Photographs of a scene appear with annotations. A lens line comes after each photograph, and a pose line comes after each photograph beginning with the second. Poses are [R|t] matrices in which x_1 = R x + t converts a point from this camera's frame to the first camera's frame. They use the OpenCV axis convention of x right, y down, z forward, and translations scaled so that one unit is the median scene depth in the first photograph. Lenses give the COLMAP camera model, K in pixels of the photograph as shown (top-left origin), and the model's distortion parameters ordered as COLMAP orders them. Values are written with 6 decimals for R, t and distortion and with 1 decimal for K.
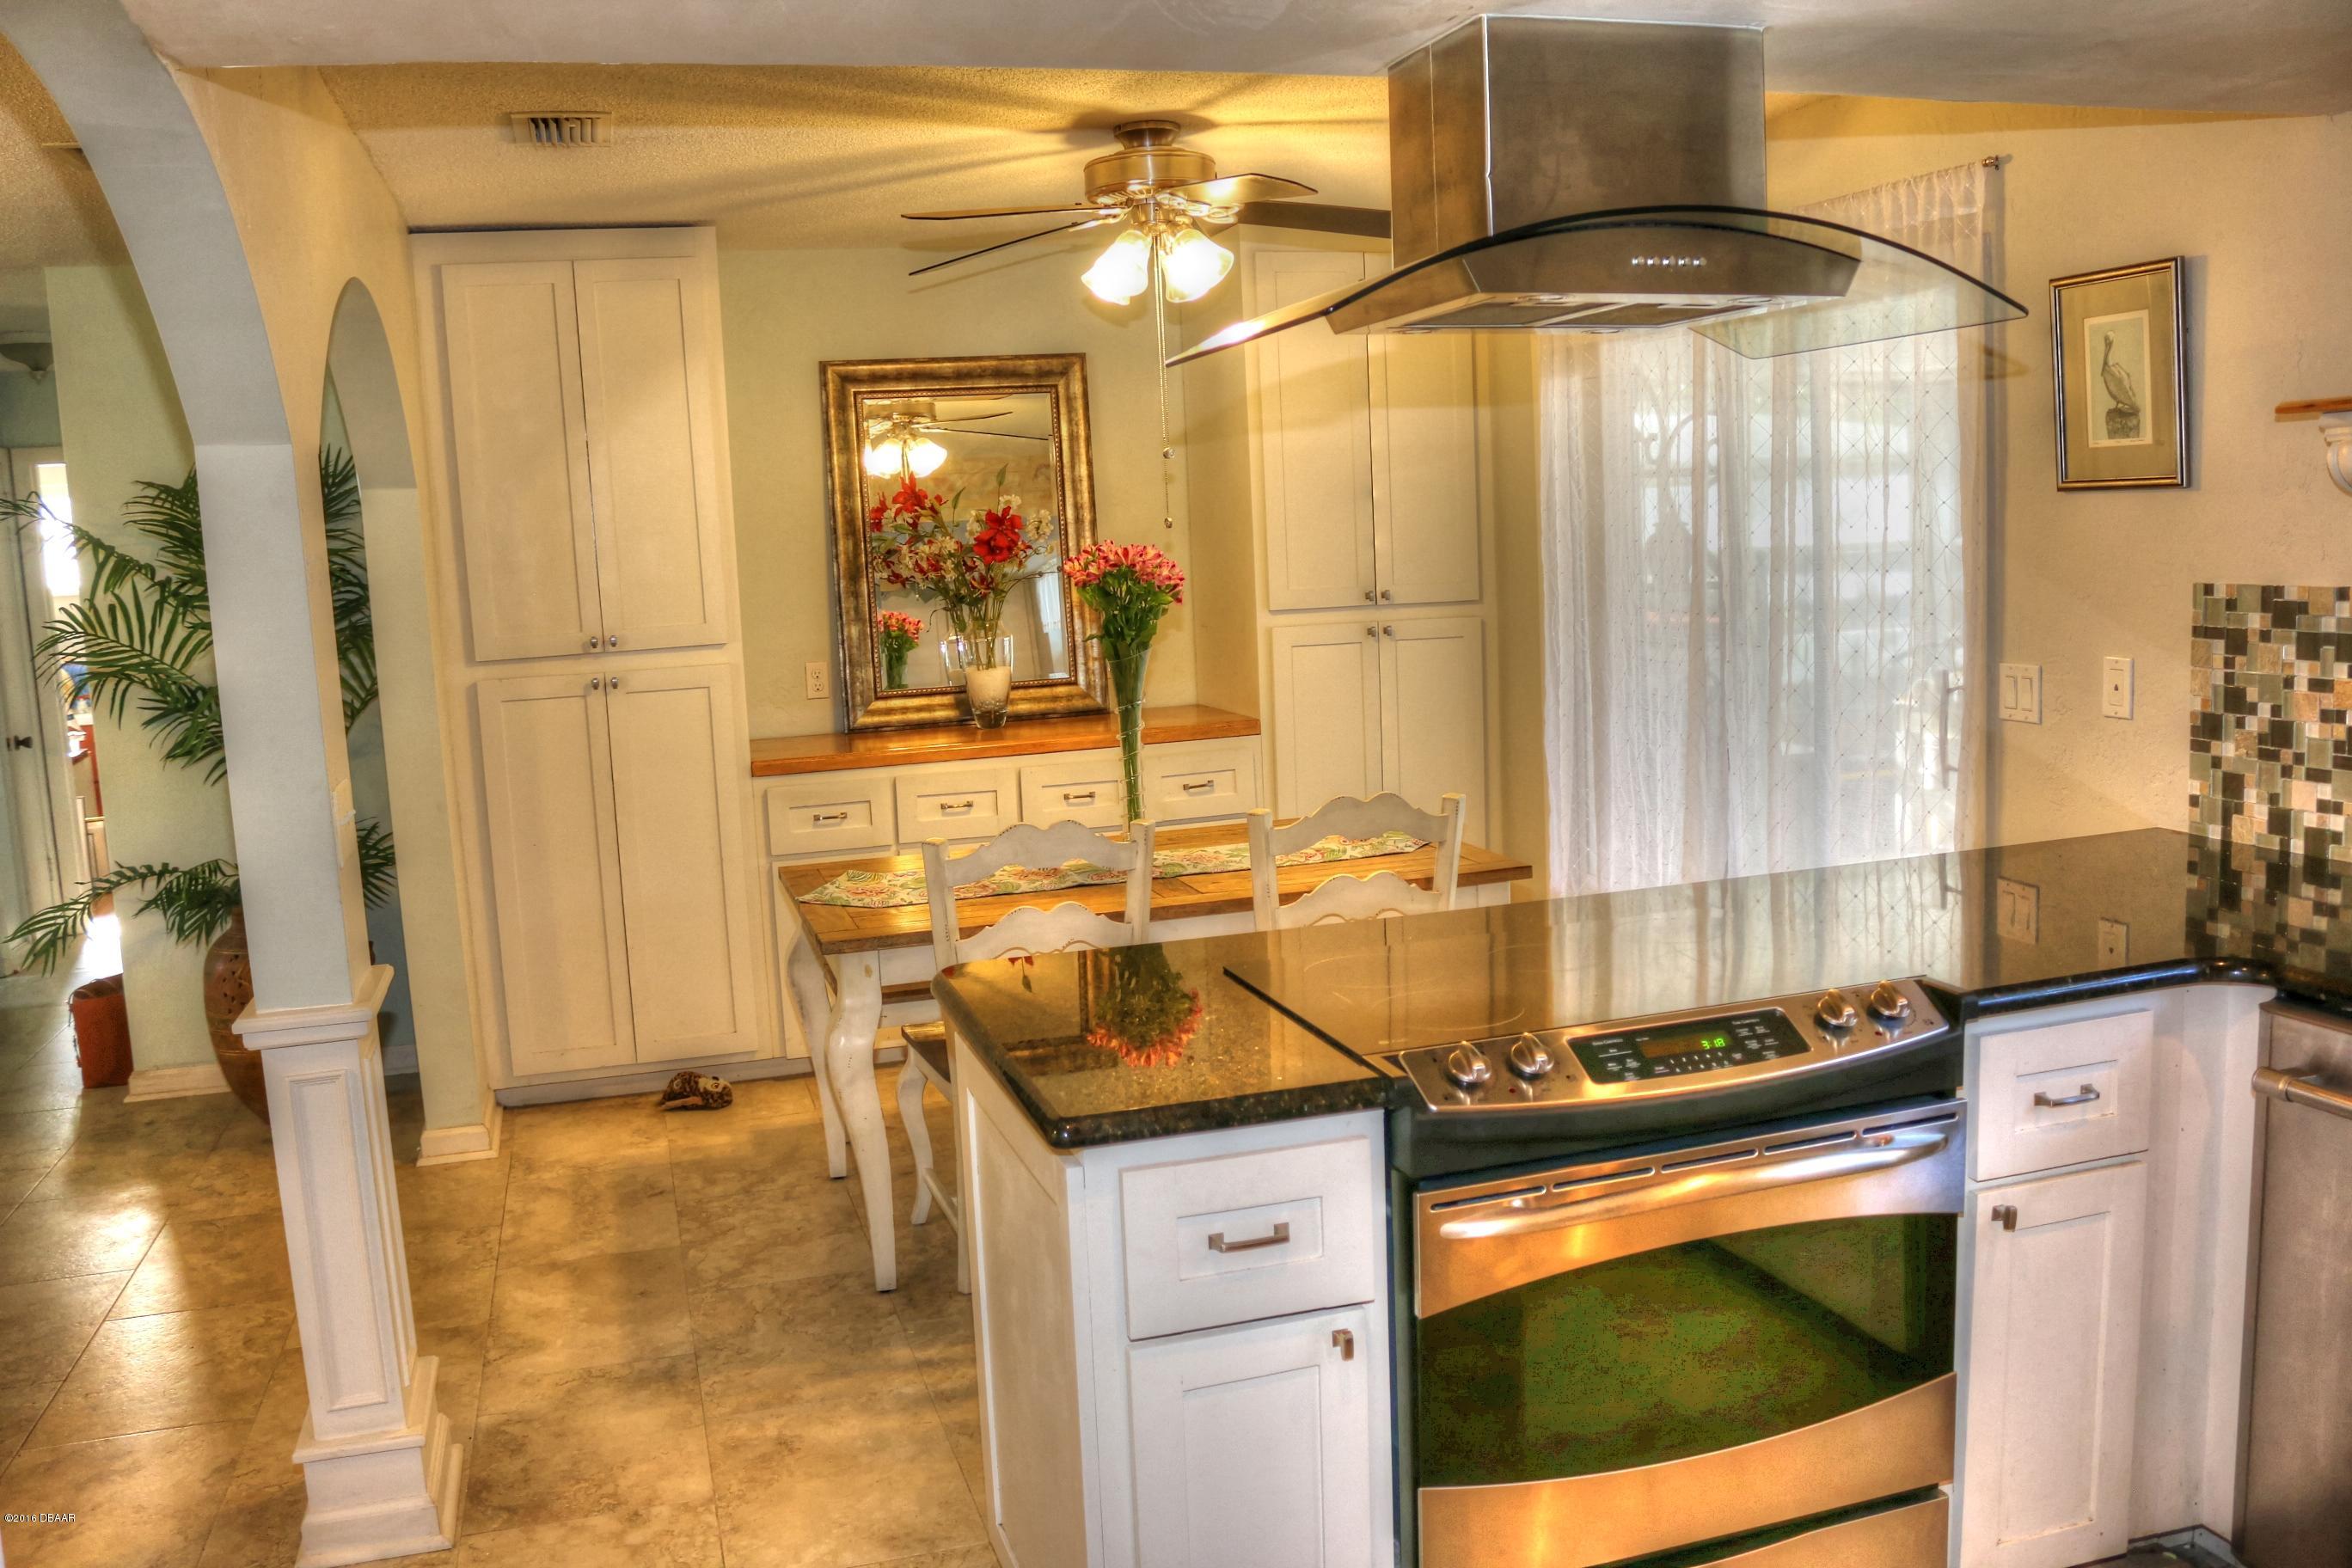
lens RADIAL K [[1935.9, 0, 1167.0], [0, 1935.9, 785.0], [0, 0, 1]] dist [-0.155689, 0.114500]
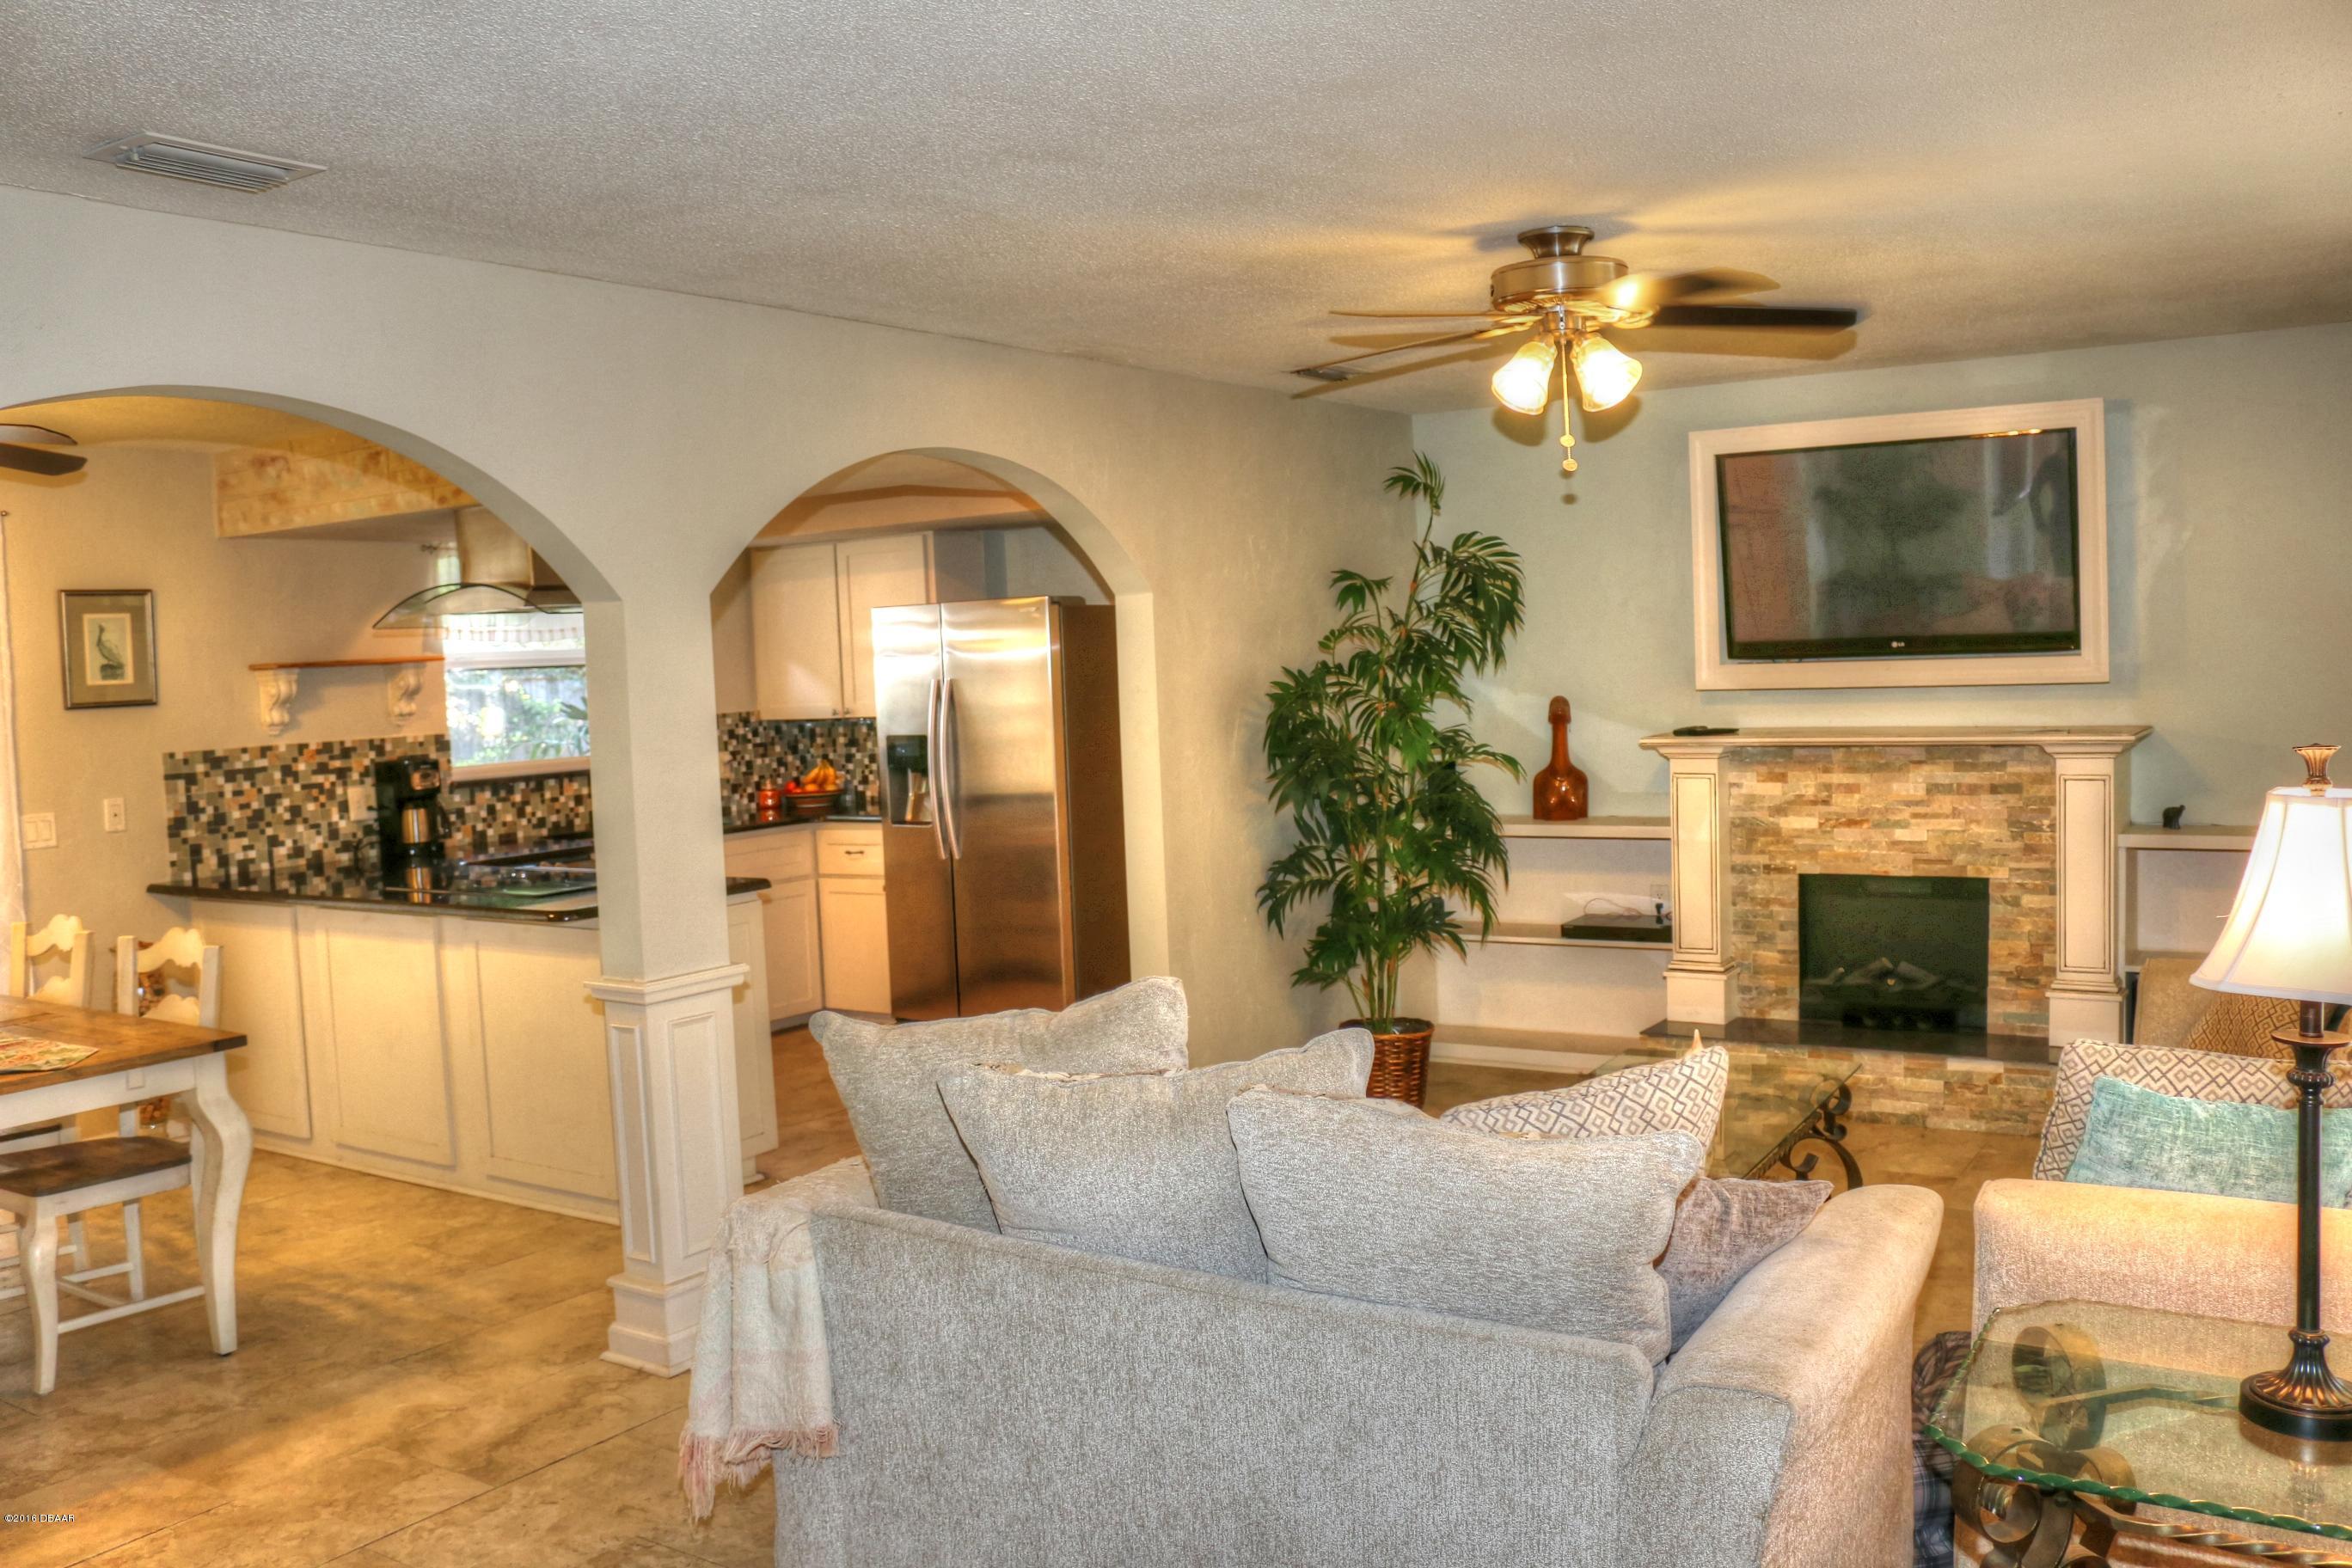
lens RADIAL K [[1935.9, 0, 1179.9], [0, 1935.9, 784.3], [0, 0, 1]] dist [-0.155689, 0.114500]
pose [[-0.638579, 0.020160, 0.769292, -1.642755], [0.172505, 0.977967, 0.117565, -0.121818], [-0.749973, 0.207782, -0.627987, 1.429689]]
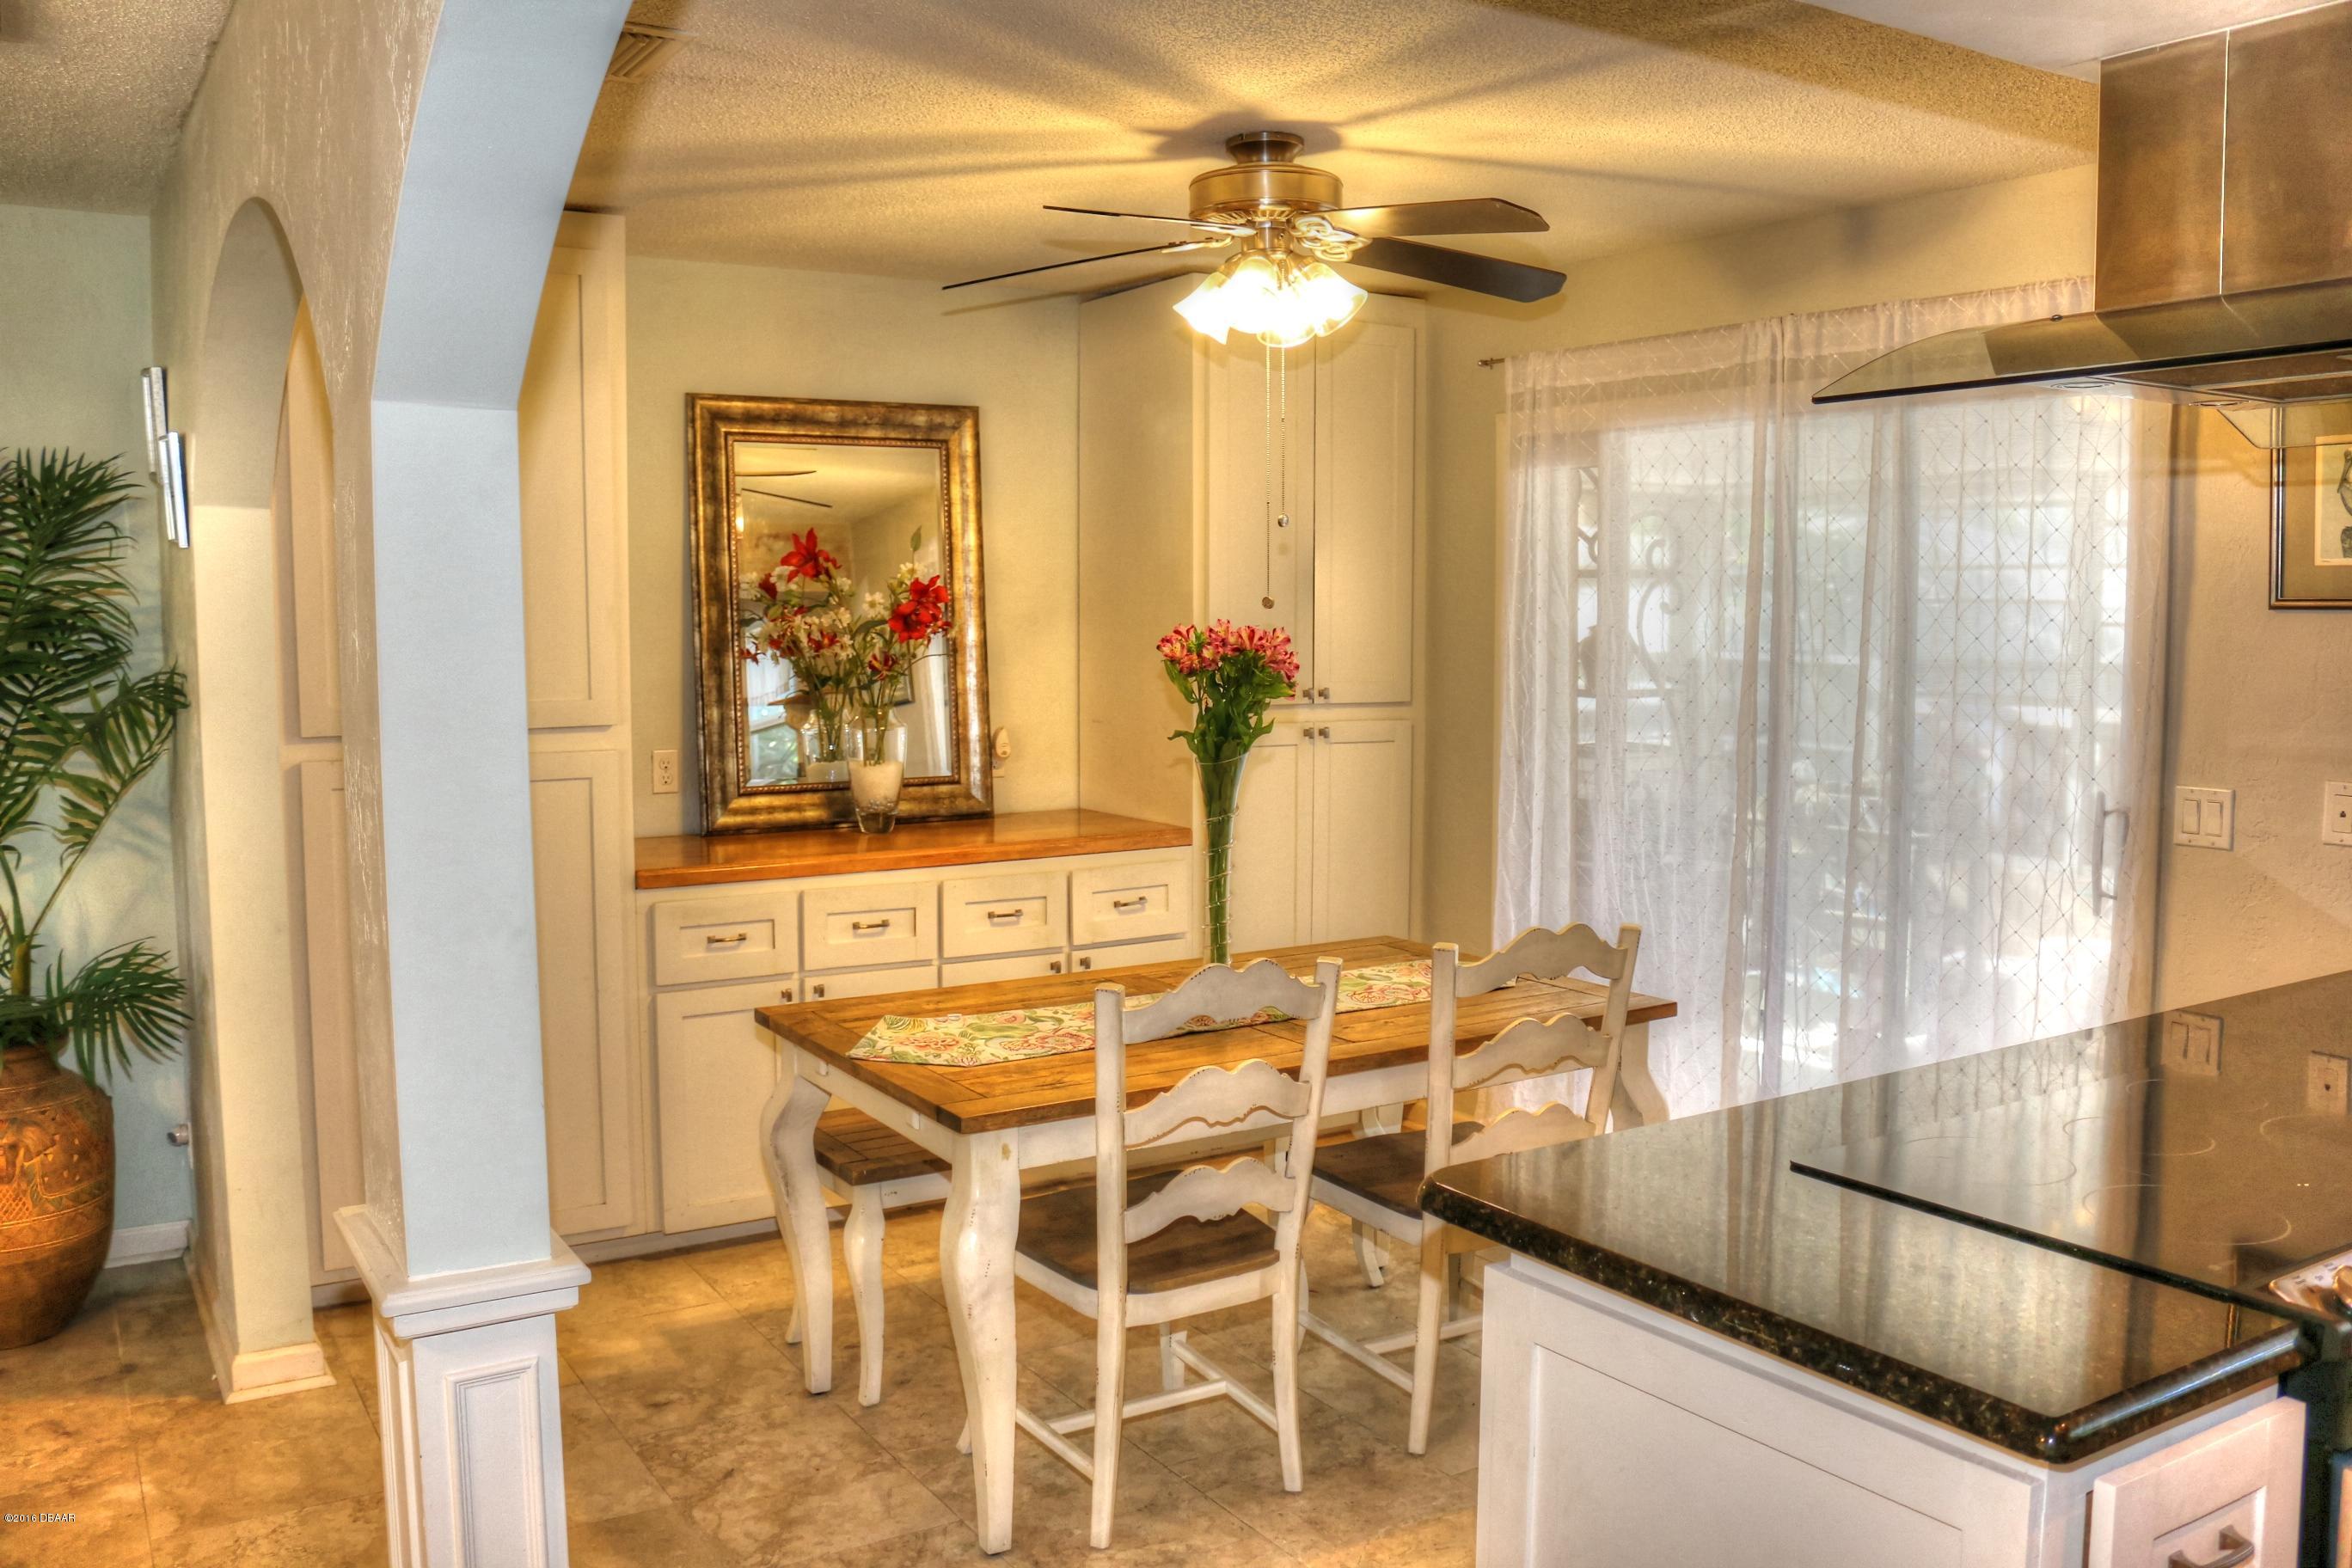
lens RADIAL K [[1935.9, 0, 1180.1], [0, 1935.9, 774.7], [0, 0, 1]] dist [-0.155689, 0.114500]
pose [[0.963316, 0.021950, 0.267472, -0.344781], [-0.007400, 0.998443, -0.055283, -0.015840], [-0.268269, 0.051276, 0.961979, 0.253266]]
